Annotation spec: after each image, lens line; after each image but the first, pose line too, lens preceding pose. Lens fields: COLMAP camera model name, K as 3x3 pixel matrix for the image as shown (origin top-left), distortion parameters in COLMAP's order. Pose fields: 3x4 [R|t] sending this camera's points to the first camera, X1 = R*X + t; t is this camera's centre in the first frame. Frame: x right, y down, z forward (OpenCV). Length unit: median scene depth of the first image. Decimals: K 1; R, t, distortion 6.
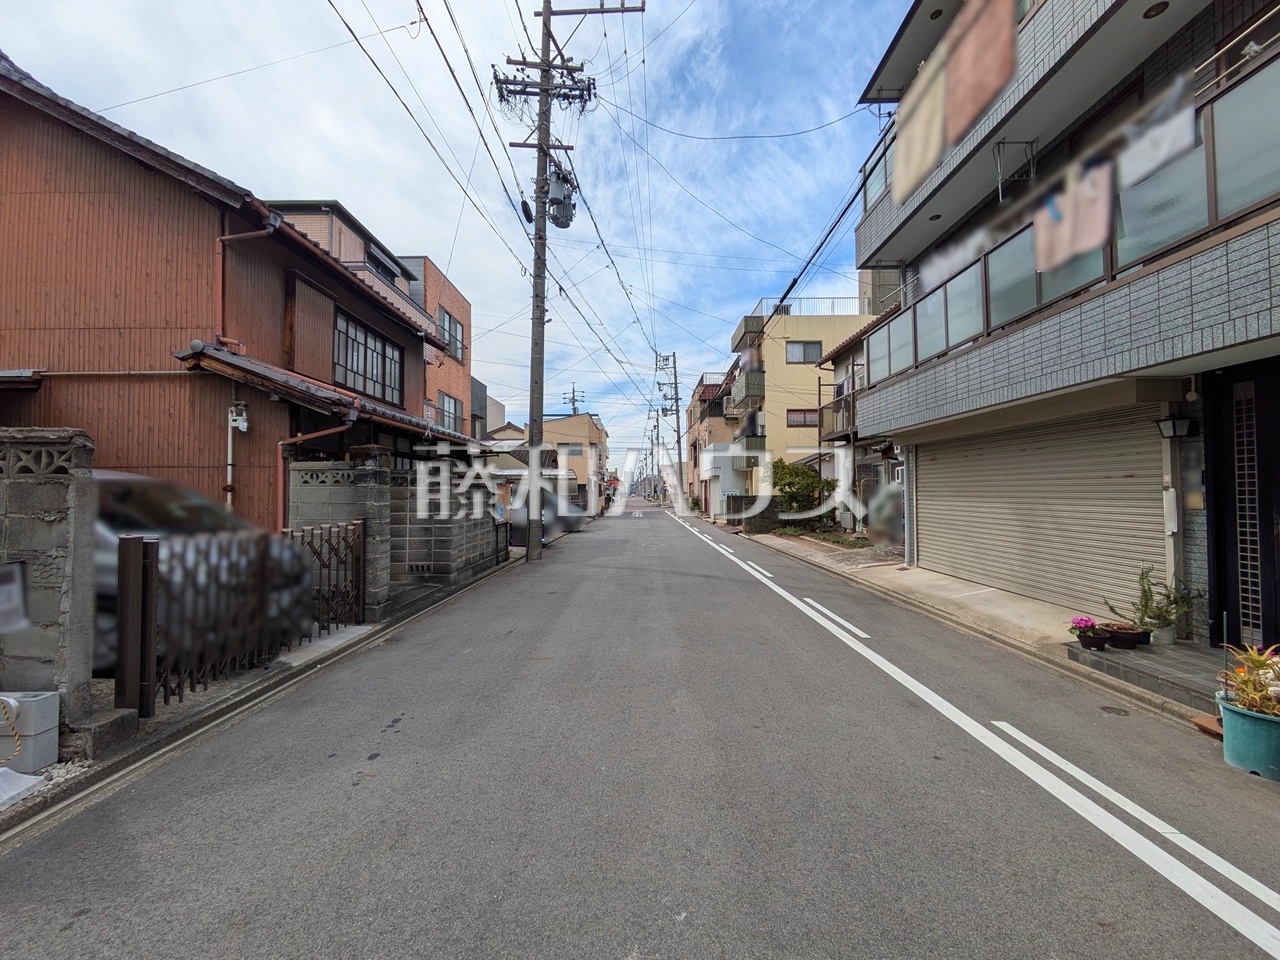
lens RADIAL K [[504.9, 0, 645.2], [0, 504.9, 479.4], [0, 0, 1]] dist [-0.000731, -0.000333]
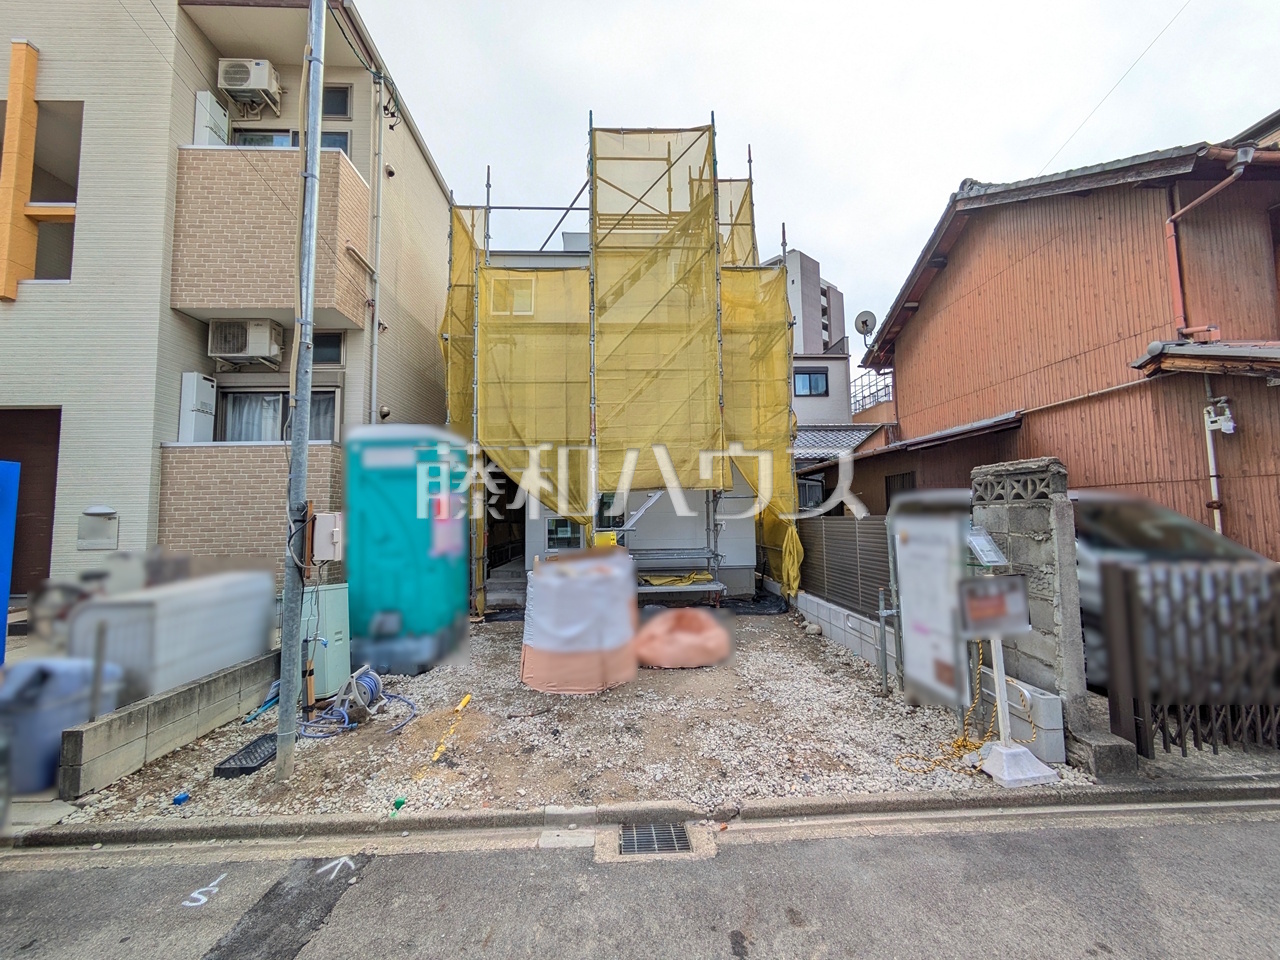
lens RADIAL K [[508.9, 0, 637.8], [0, 508.9, 479.8], [0, 0, 1]] dist [0.003359, 0.000503]
pose [[0.040480, -0.068118, -0.996856, -0.026719], [0.041958, 0.996909, -0.066418, -0.007186], [0.998299, -0.039138, 0.043213, 0.022882]]
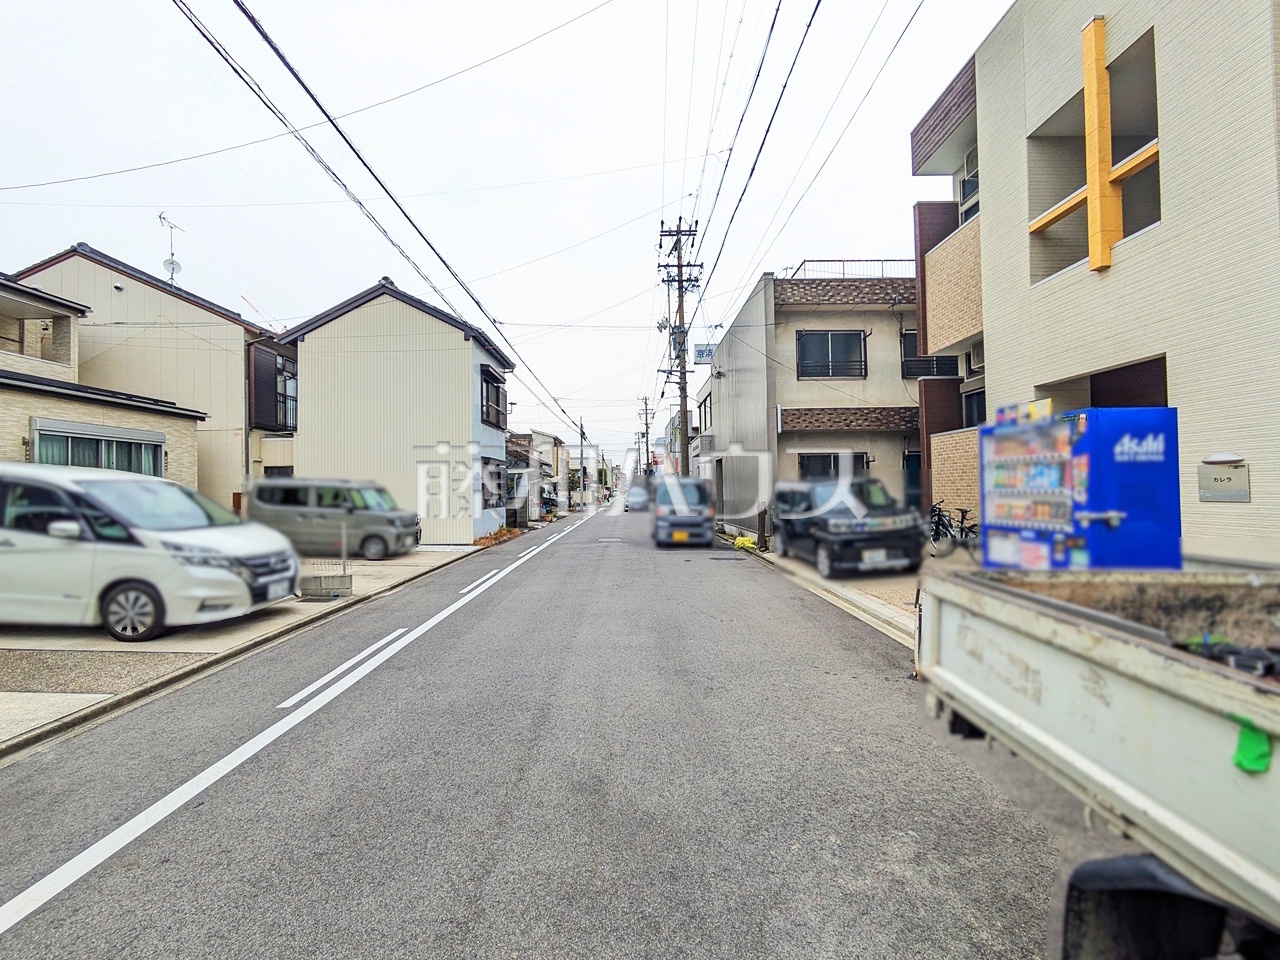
lens RADIAL K [[504.4, 0, 636.4], [0, 504.4, 478.6], [0, 0, 1]] dist [0.001277, 0.000270]
pose [[-0.999488, 0.023624, -0.021571, -0.028245], [0.024677, 0.998447, -0.049946, -0.003749], [0.020358, -0.050453, -0.998519, -0.123172]]
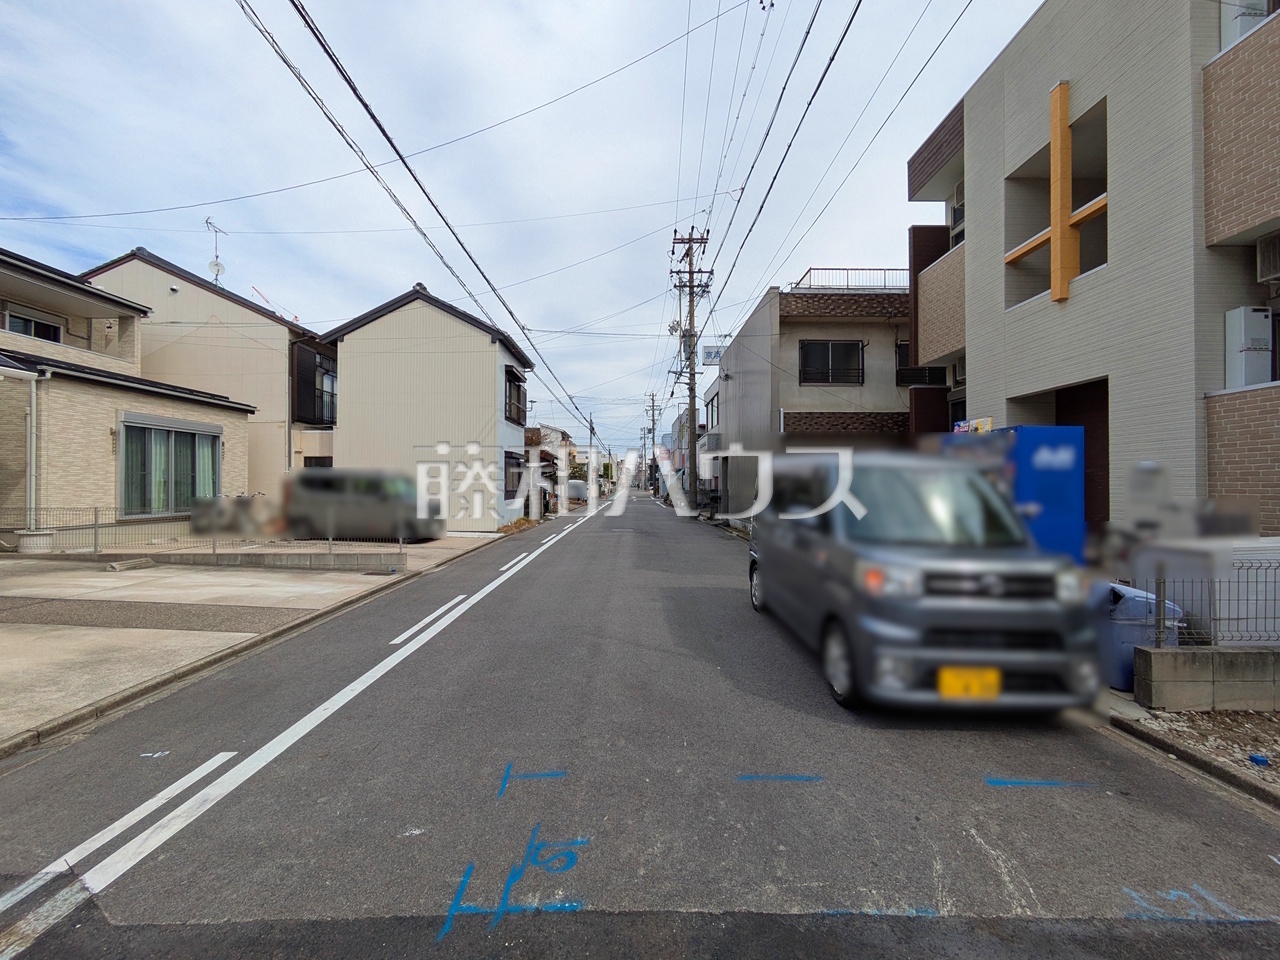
lens RADIAL K [[504.4, 0, 636.4], [0, 504.4, 478.6], [0, 0, 1]] dist [0.001277, 0.000270]
pose [[-0.999888, 0.006493, -0.013511, 0.015252], [0.007032, 0.999165, -0.040245, 0.004227], [0.013238, -0.040335, -0.999099, 0.056336]]
